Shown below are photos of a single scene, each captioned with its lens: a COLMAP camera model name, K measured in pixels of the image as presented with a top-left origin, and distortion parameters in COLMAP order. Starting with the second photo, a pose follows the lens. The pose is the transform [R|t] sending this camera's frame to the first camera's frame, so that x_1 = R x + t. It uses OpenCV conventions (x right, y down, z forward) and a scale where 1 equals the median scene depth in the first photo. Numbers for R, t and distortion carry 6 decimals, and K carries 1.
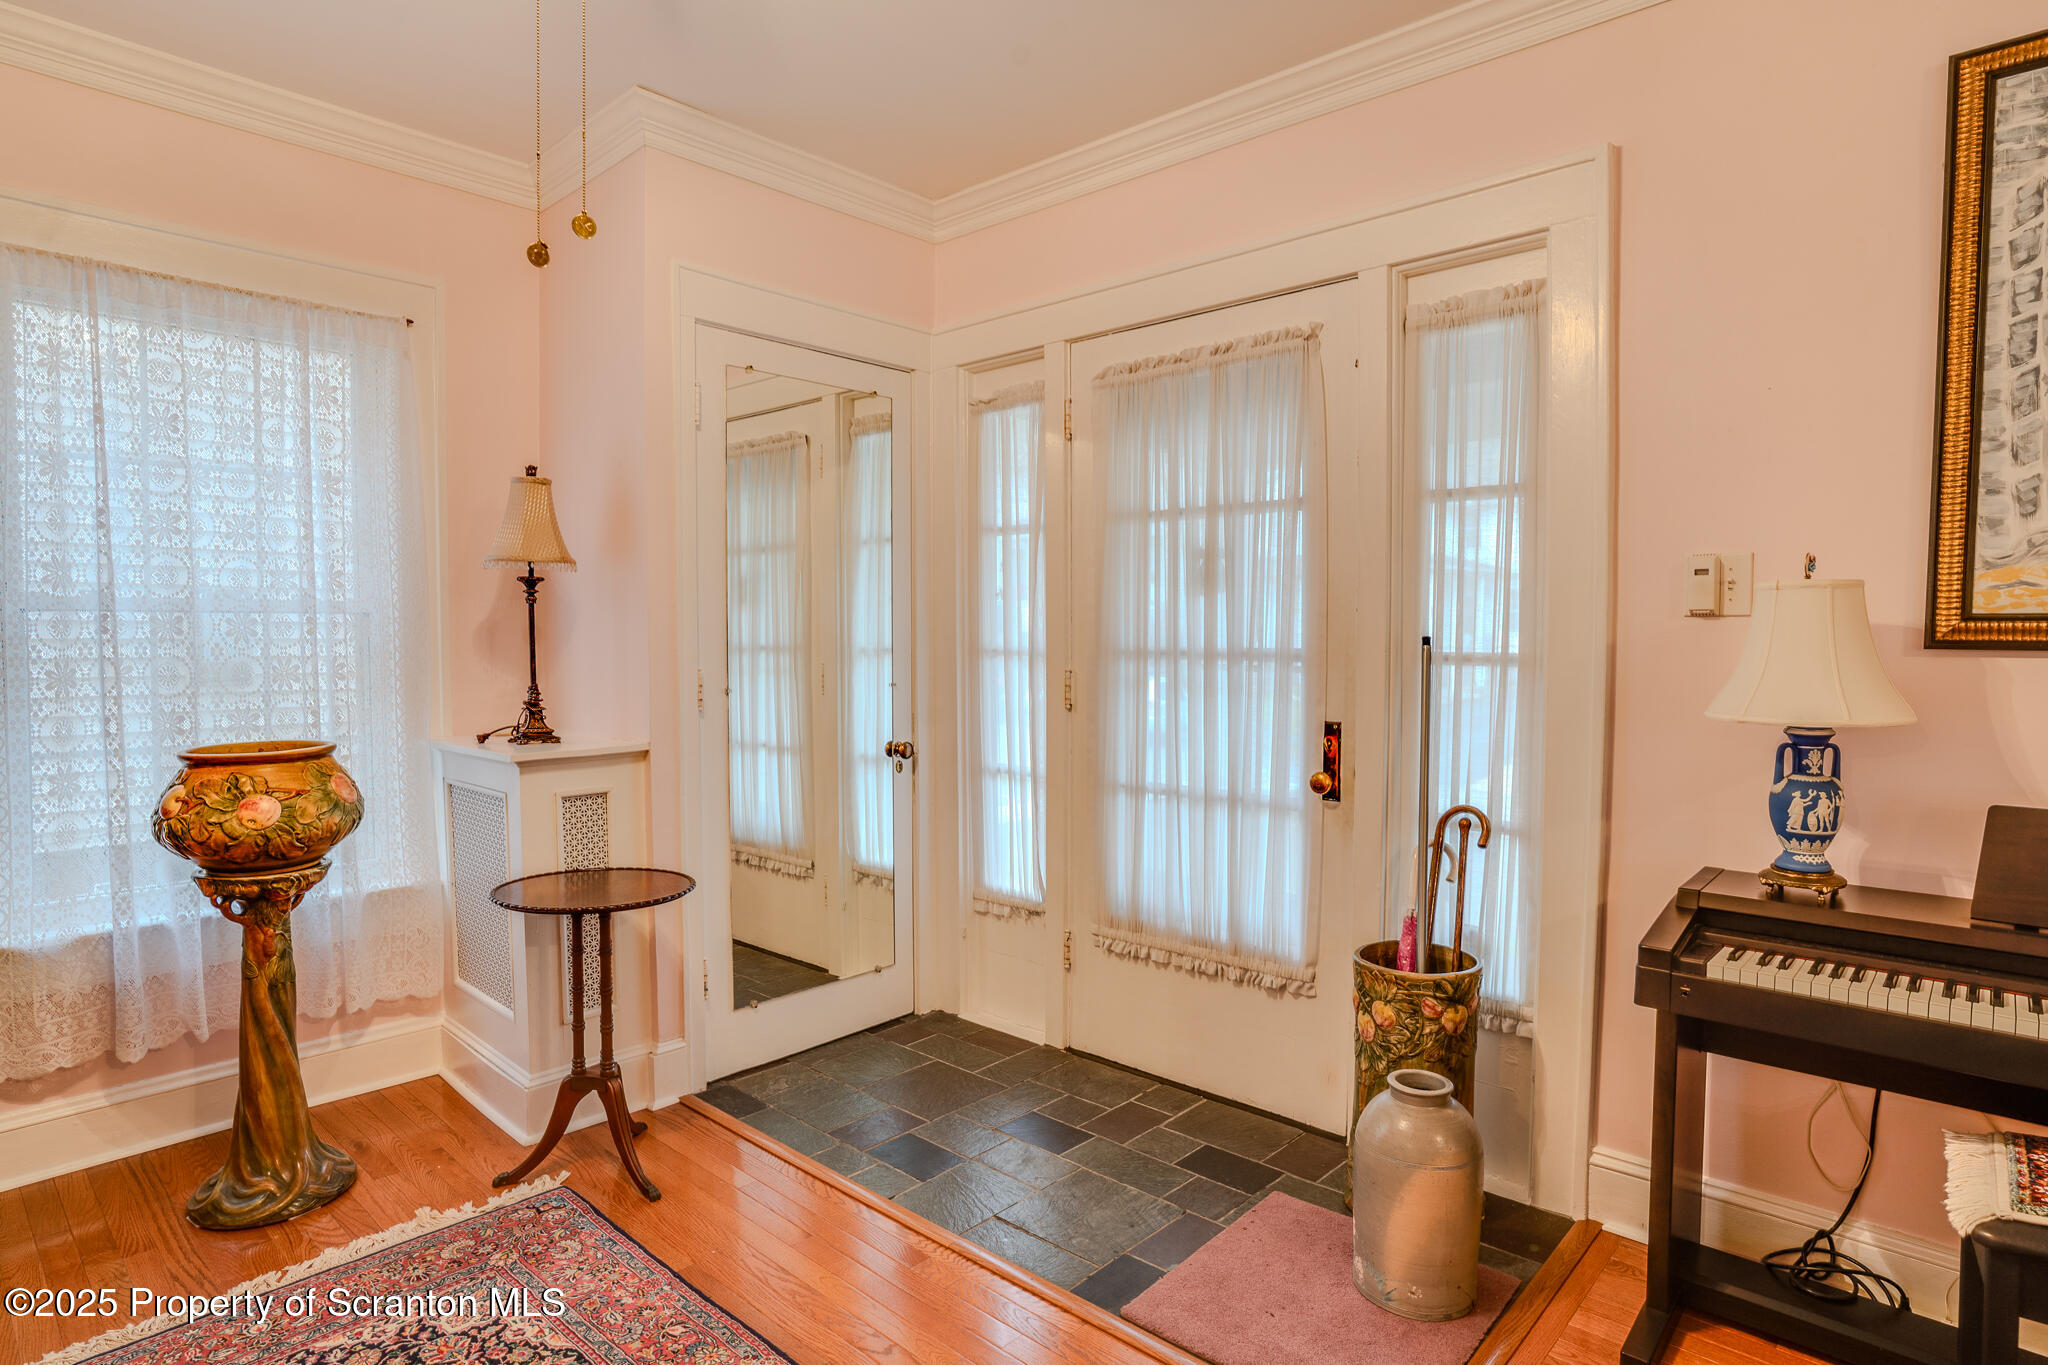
lens RADIAL K [[1101.3, 0, 1016.4], [0, 1101.3, 679.8], [0, 0, 1]] dist [-0.059562, 0.029132]
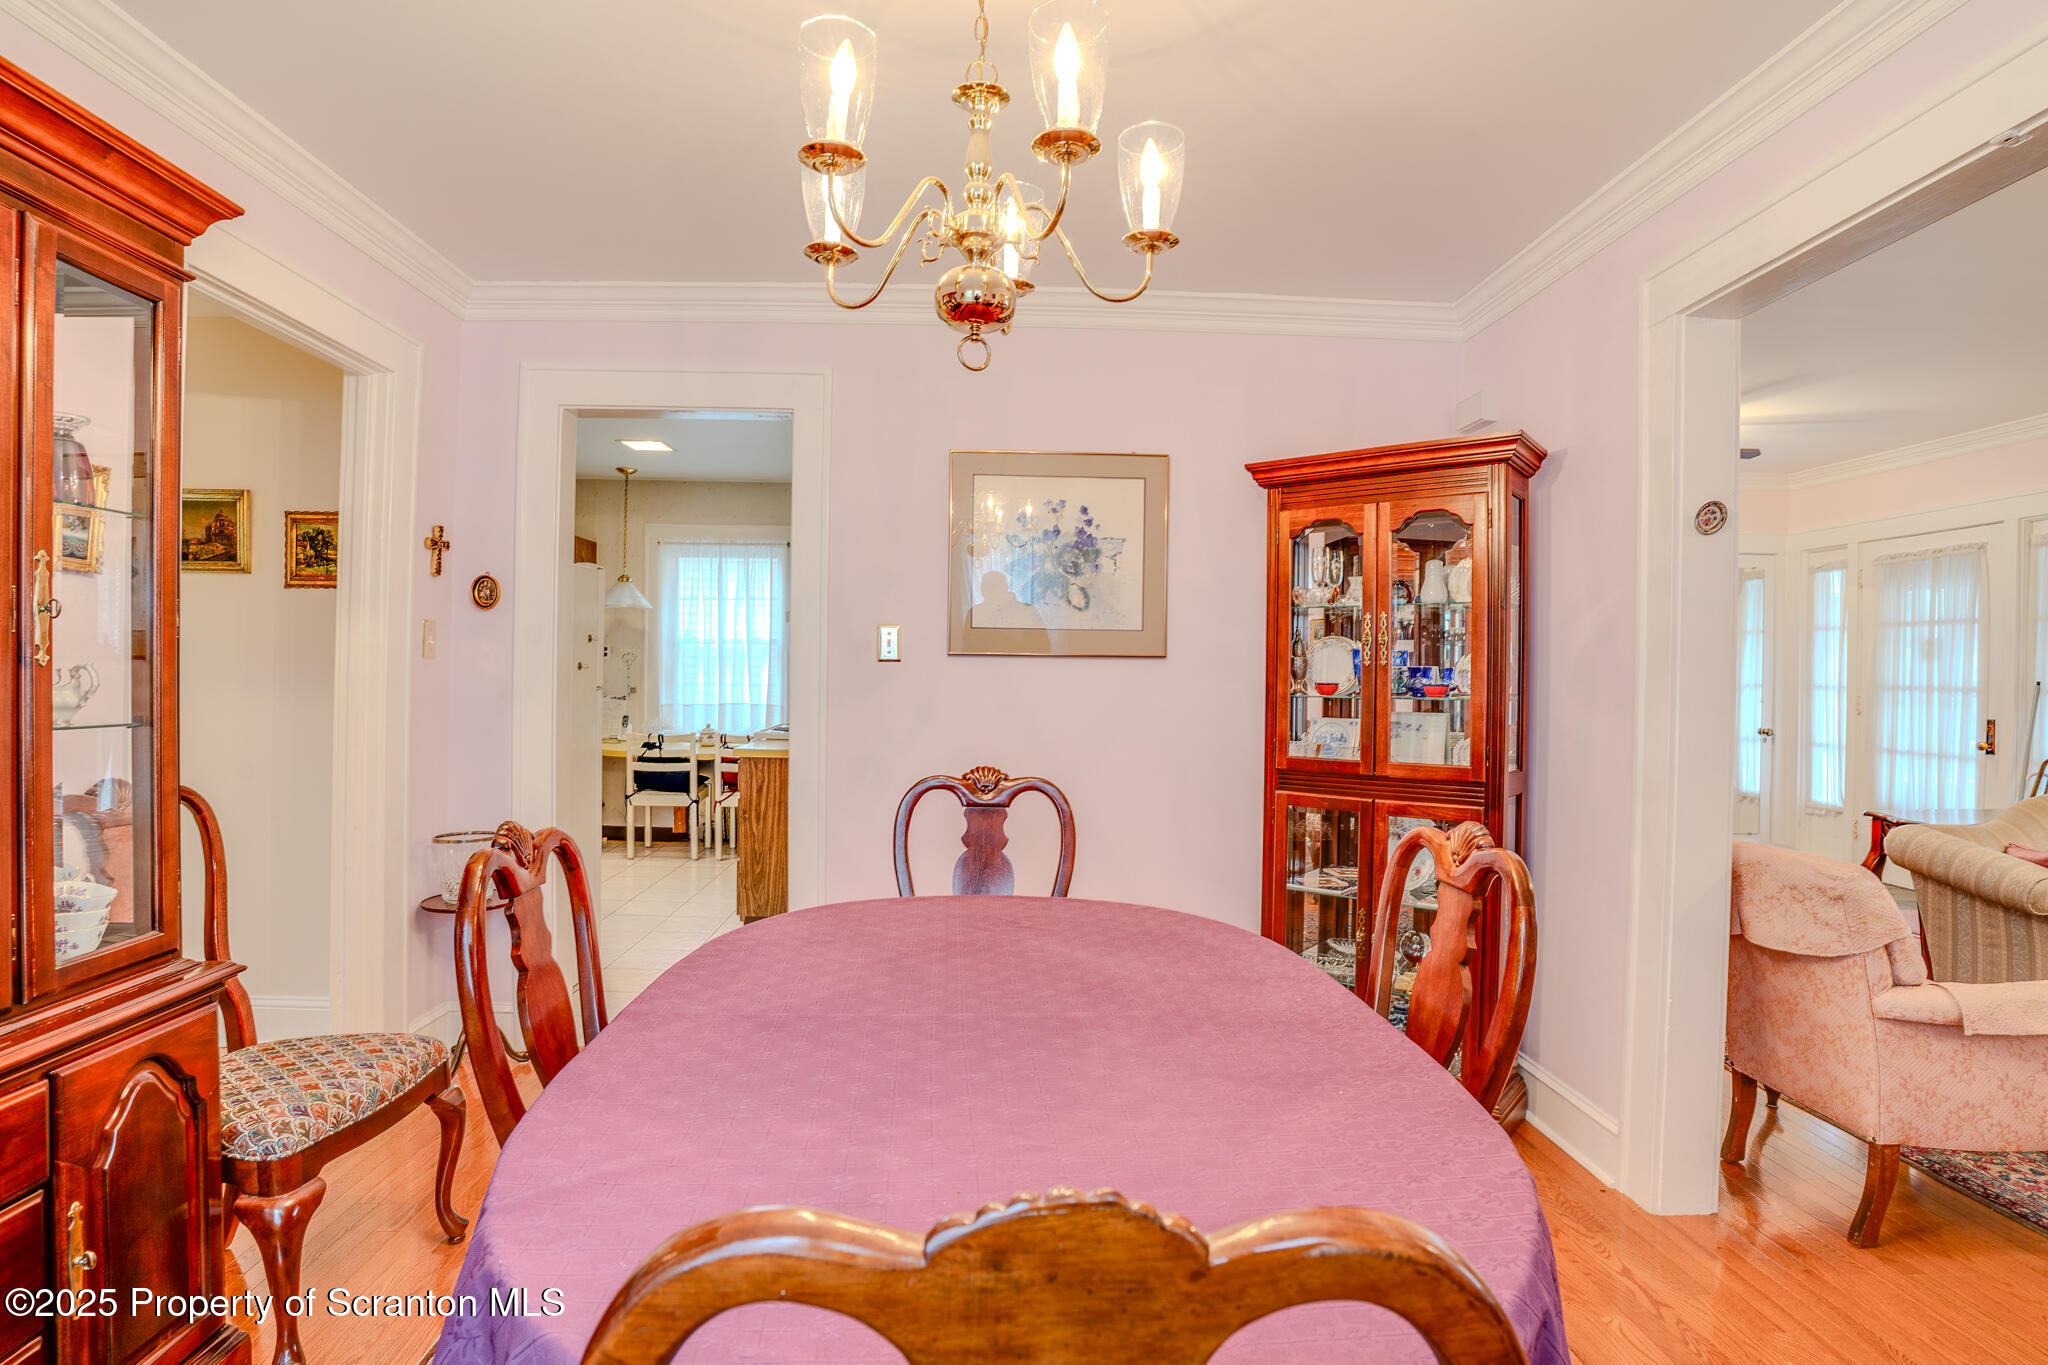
lens RADIAL K [[1016.9, 0, 1023.0], [0, 1016.9, 677.7], [0, 0, 1]] dist [-0.065837, 0.023497]
pose [[0.706410, 0.014114, -0.707662, 0.326506], [-0.041852, 0.998885, -0.021856, 0.086742], [0.706564, 0.045056, 0.706213, -1.948942]]
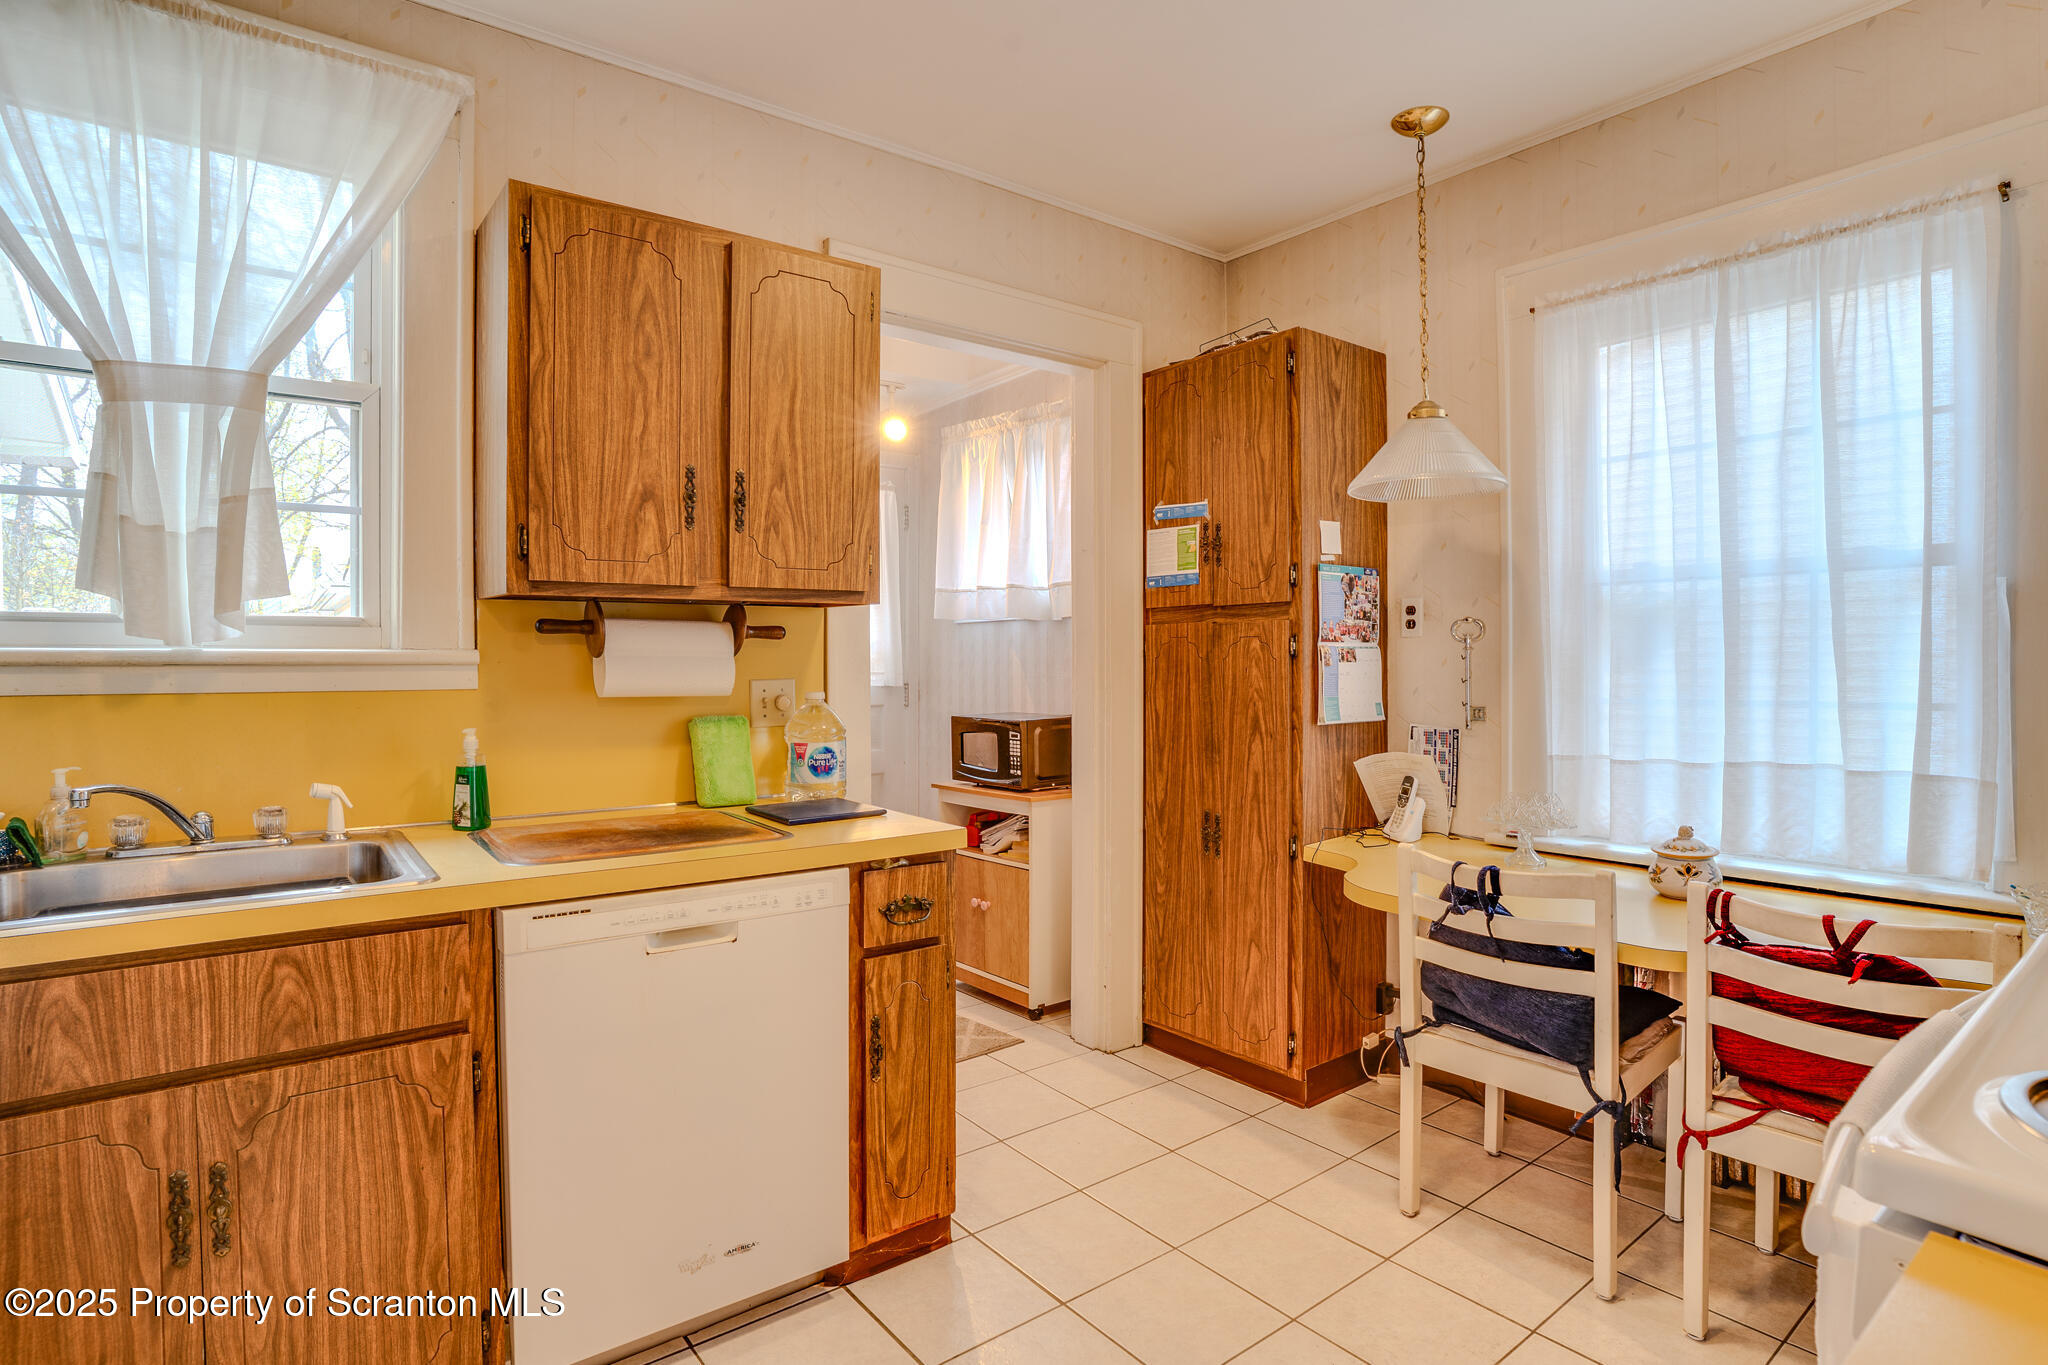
lens RADIAL K [[1034.5, 0, 1026.4], [0, 1034.5, 677.9], [0, 0, 1]] dist [-0.083016, 0.037192]
pose [[-0.167320, 0.009290, -0.985859, -1.358104], [-0.040326, 0.999054, 0.016258, 0.067428], [0.985078, 0.042476, -0.166787, -0.979292]]
